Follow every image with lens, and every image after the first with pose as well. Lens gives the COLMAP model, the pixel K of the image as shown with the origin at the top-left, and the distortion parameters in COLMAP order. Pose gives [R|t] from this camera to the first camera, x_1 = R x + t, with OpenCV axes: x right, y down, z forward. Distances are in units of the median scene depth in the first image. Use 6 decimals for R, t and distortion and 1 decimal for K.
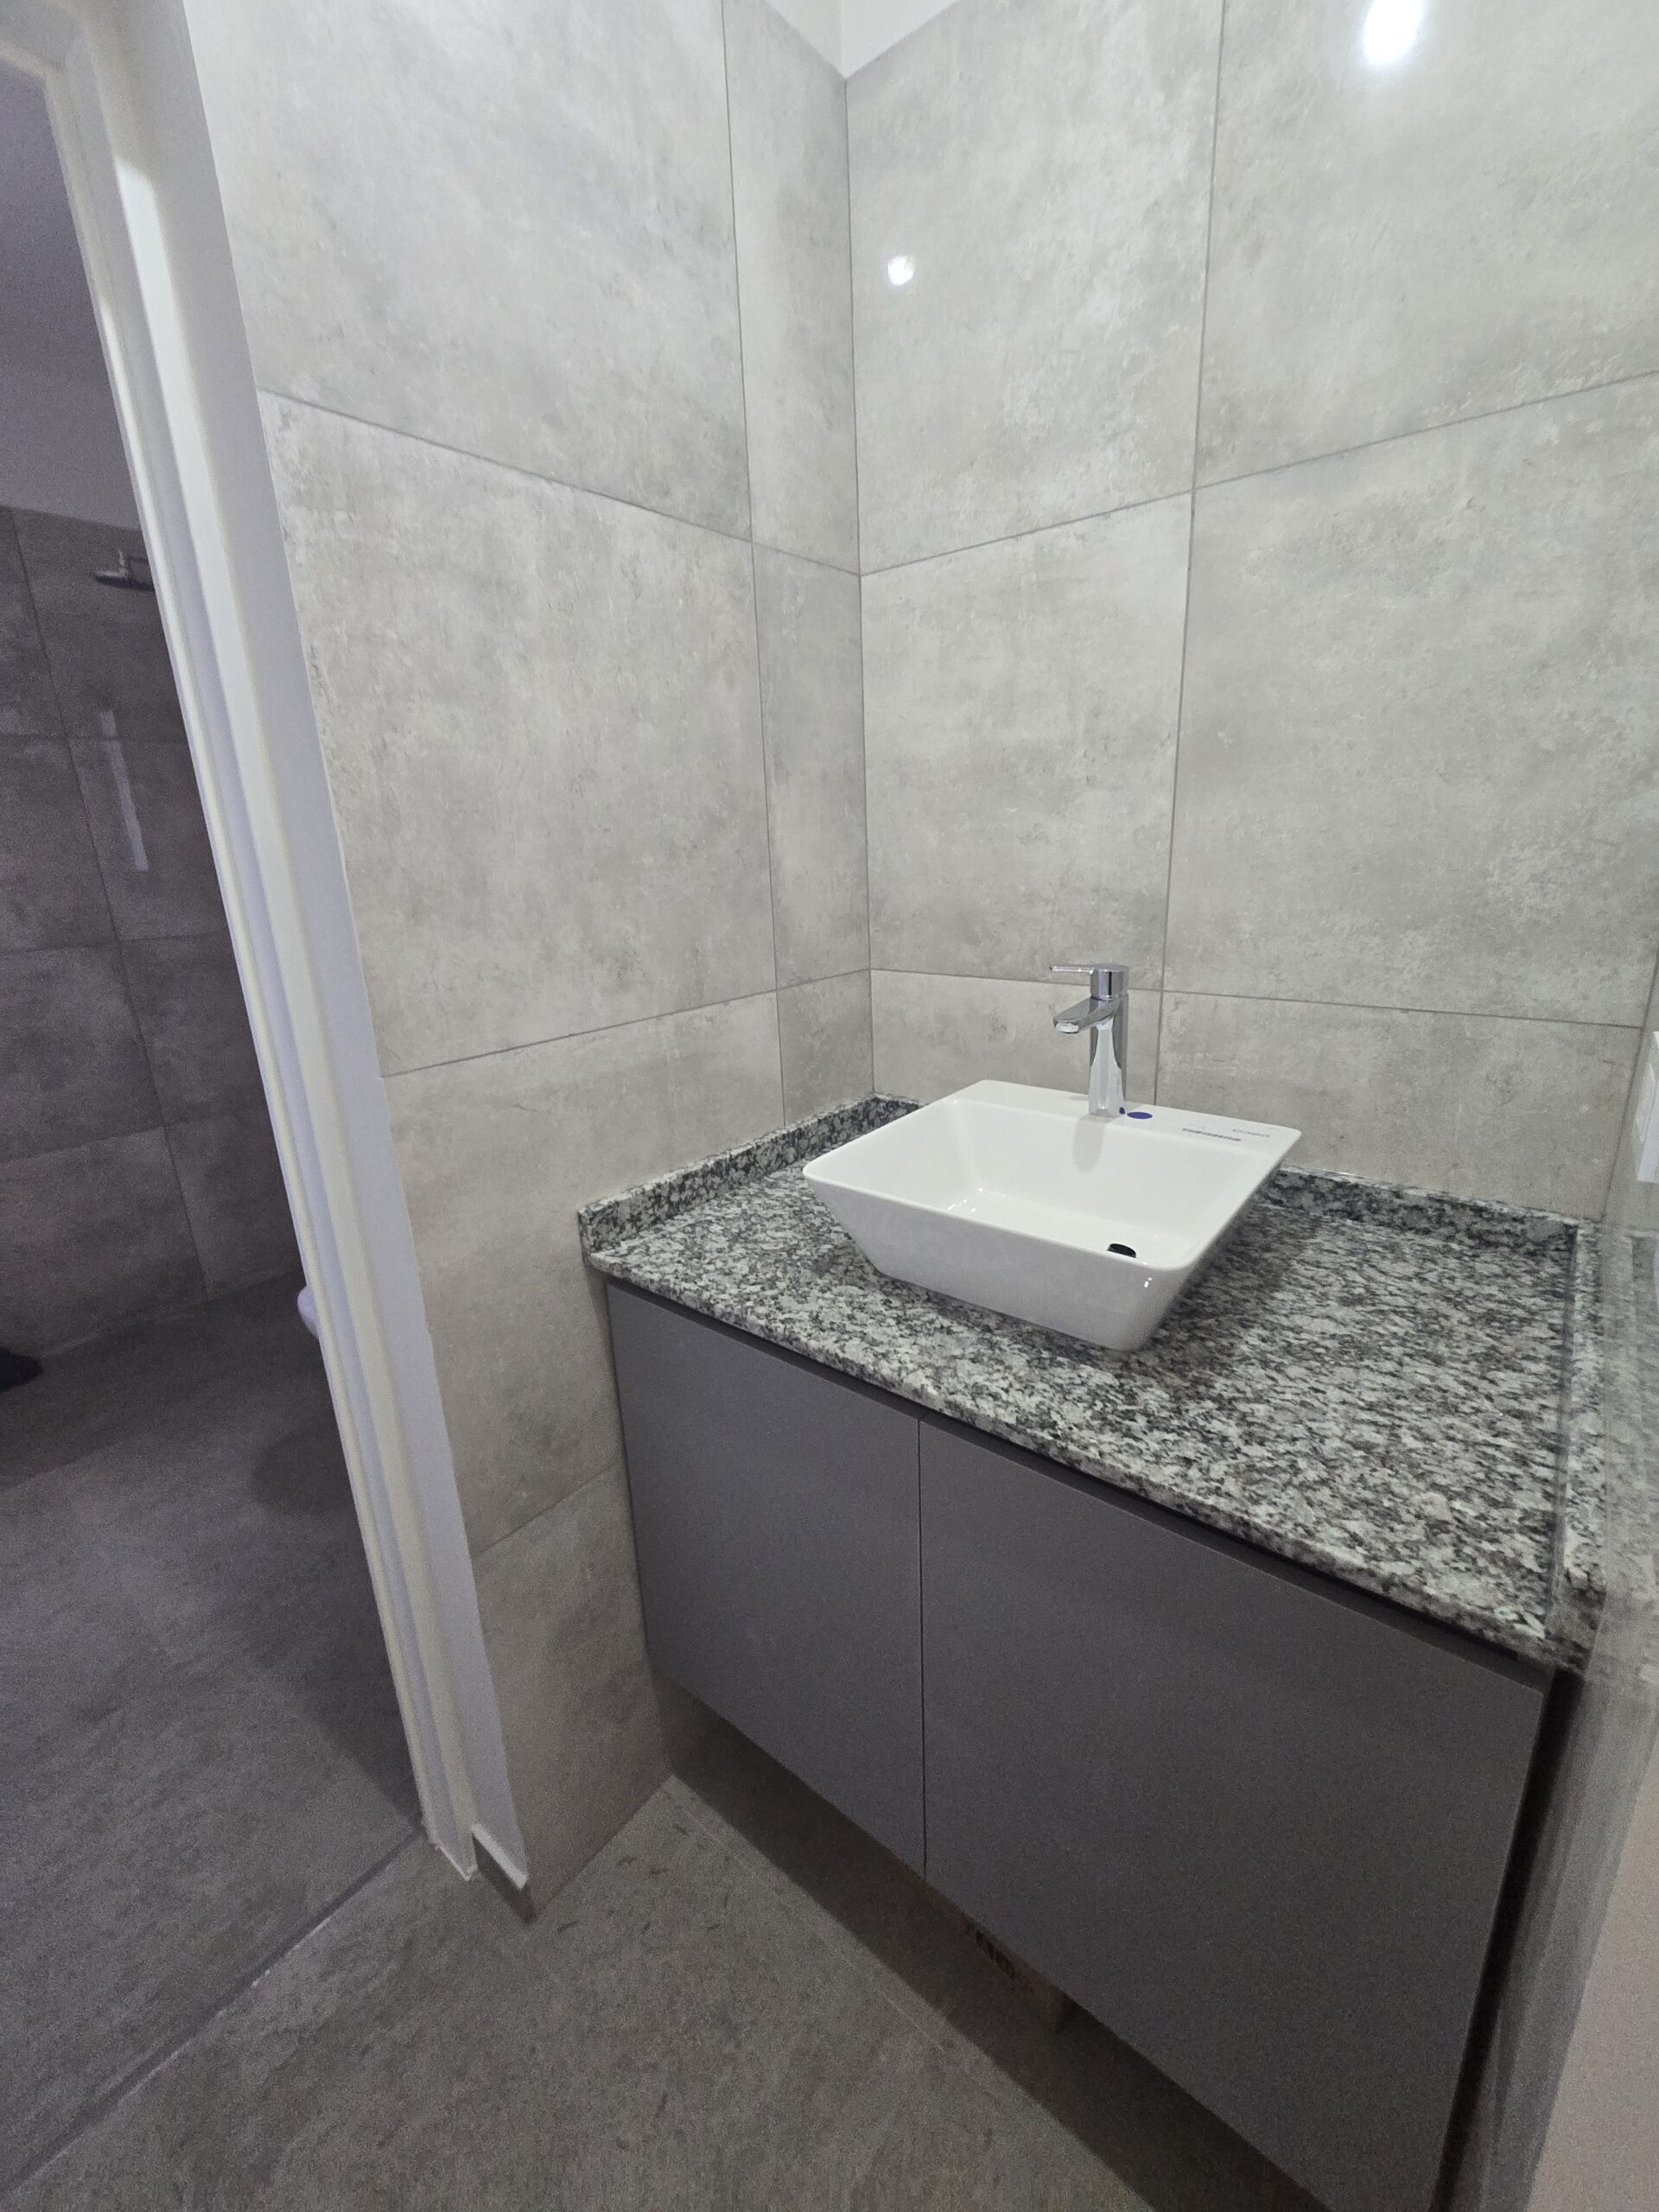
lens RADIAL K [[899.6, 0, 832.2], [0, 899.6, 1099.1], [0, 0, 1]] dist [-0.003496, -0.000174]
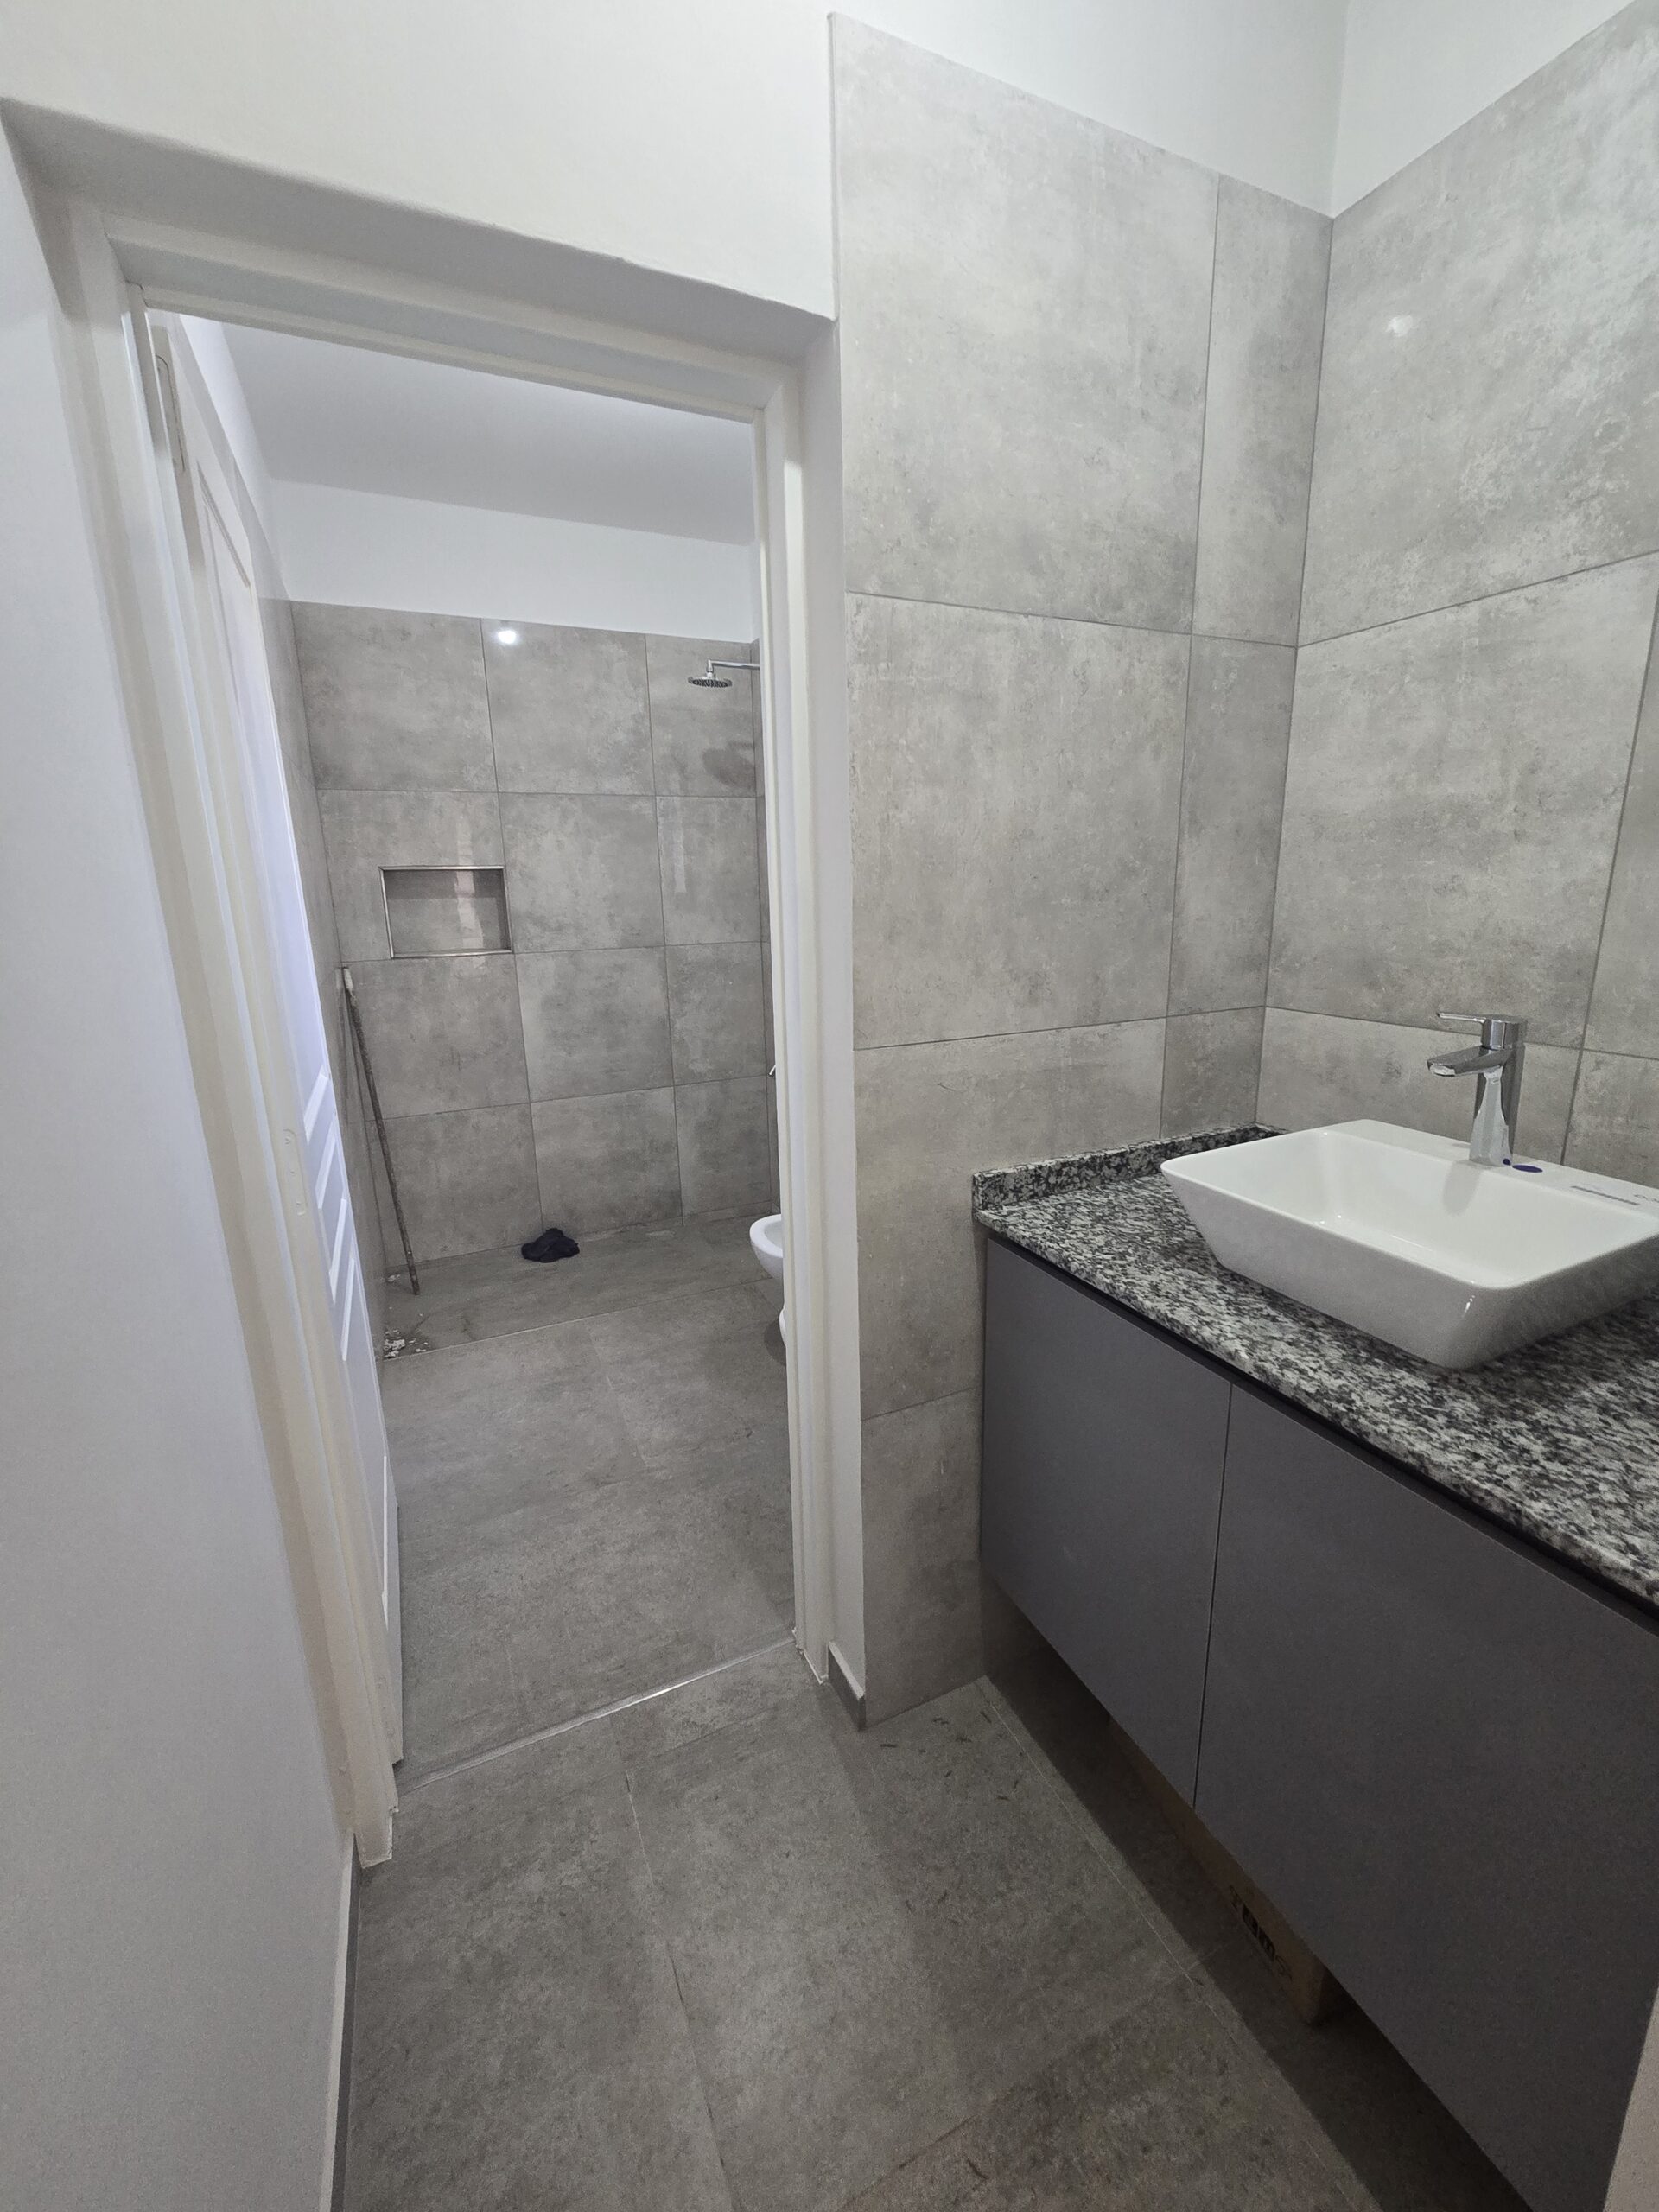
lens RADIAL K [[913.4, 0, 844.1], [0, 913.4, 1096.1], [0, 0, 1]] dist [-0.000058, -0.000282]
pose [[0.903610, 0.117617, -0.411892, 0.065684], [-0.133307, 0.991030, -0.009458, 0.049568], [0.407085, 0.063455, 0.911184, -0.239882]]
